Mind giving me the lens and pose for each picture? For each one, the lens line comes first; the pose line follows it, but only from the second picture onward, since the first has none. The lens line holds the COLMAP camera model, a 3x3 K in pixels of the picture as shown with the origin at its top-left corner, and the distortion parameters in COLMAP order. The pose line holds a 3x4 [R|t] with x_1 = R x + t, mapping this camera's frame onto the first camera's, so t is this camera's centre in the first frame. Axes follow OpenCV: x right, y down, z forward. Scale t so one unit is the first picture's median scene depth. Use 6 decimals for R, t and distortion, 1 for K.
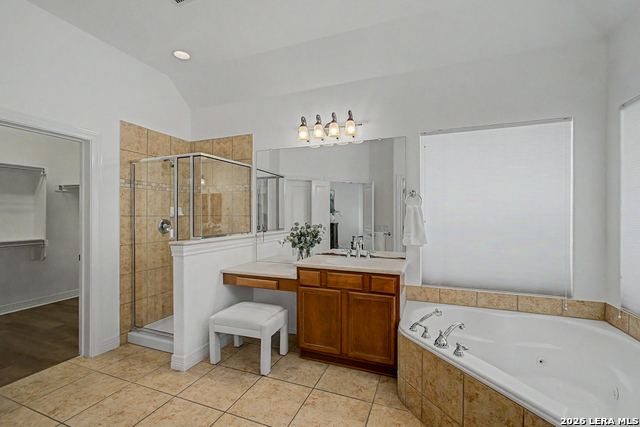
lens RADIAL K [[275.2, 0, 324.6], [0, 275.2, 214.3], [0, 0, 1]] dist [-0.002385, 0.001766]
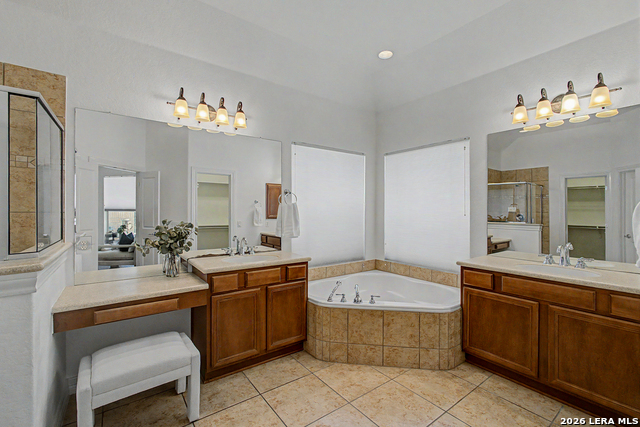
lens RADIAL K [[275.2, 0, 324.5], [0, 275.2, 212.2], [0, 0, 1]] dist [-0.002385, 0.001766]
pose [[0.543257, -0.001012, 0.839566, -0.661168], [0.000537, 0.999999, 0.000858, 0.006734], [-0.839566, -0.000015, 0.543258, 0.281997]]
